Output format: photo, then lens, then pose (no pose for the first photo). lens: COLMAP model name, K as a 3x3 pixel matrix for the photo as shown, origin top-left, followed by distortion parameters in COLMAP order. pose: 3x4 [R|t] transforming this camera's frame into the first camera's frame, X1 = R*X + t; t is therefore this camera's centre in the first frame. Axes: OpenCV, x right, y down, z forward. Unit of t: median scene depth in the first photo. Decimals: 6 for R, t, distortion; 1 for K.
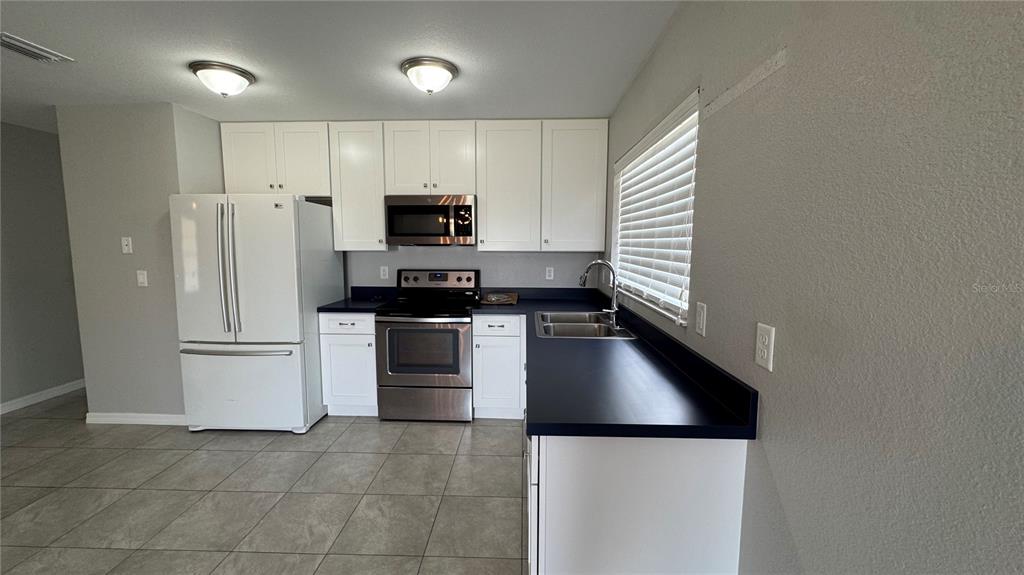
lens RADIAL K [[411.7, 0, 508.2], [0, 411.7, 291.5], [0, 0, 1]] dist [-0.005413, -0.000113]
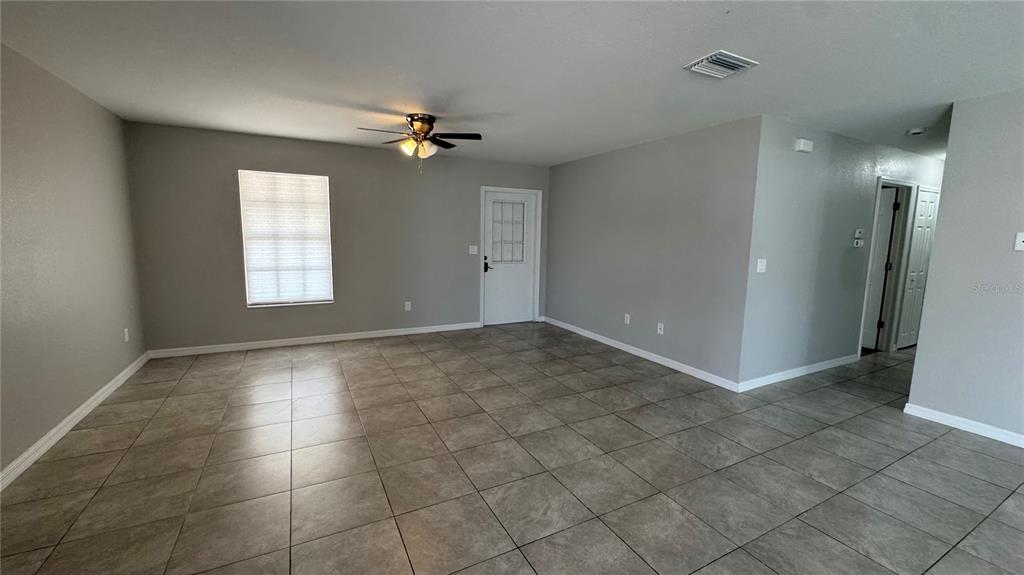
lens RADIAL K [[411.7, 0, 503.1], [0, 411.7, 275.9], [0, 0, 1]] dist [-0.005413, -0.000113]
pose [[0.490706, 0.086617, -0.867009, -0.641816], [-0.122538, 0.992018, 0.029753, 0.072955], [0.862666, 0.091641, 0.497403, -0.387603]]
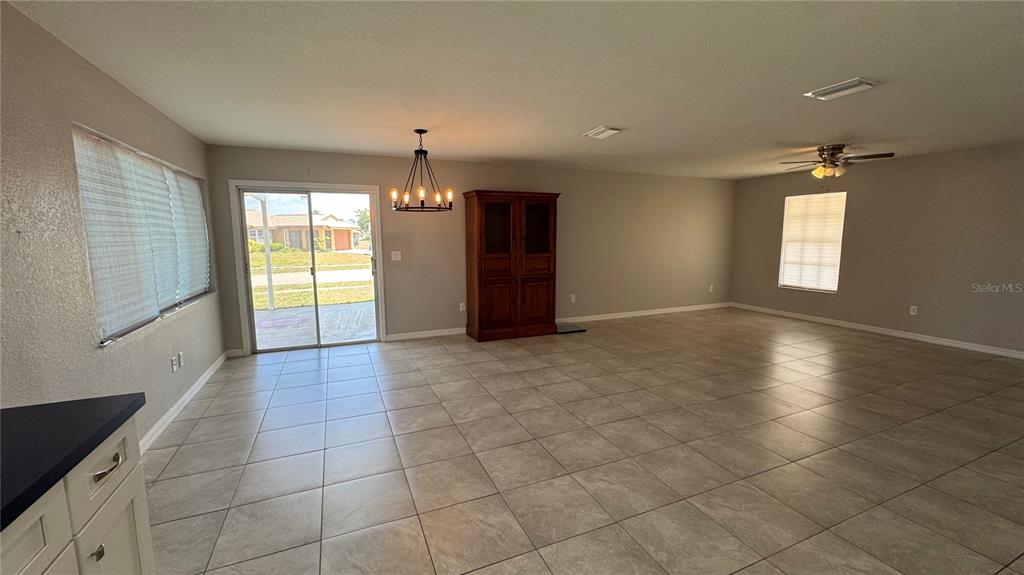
lens RADIAL K [[411.7, 0, 511.0], [0, 411.7, 284.9], [0, 0, 1]] dist [-0.005413, -0.000113]
pose [[-0.907195, 0.051471, -0.417551, -0.134608], [-0.050687, 0.971887, 0.229928, -0.098957], [0.417647, 0.229754, -0.879081, 0.829991]]
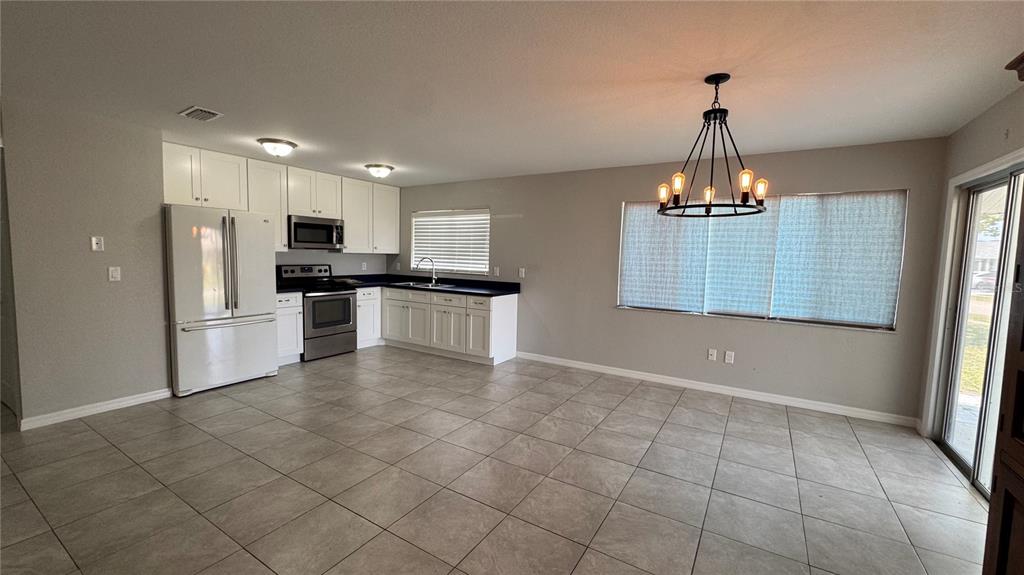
lens RADIAL K [[411.7, 0, 511.1], [0, 411.7, 288.9], [0, 0, 1]] dist [-0.005413, -0.000113]
pose [[0.505345, -0.064171, 0.860528, -1.202986], [0.081605, 0.996316, 0.026375, 0.061662], [-0.859050, 0.056895, 0.508719, -0.446220]]
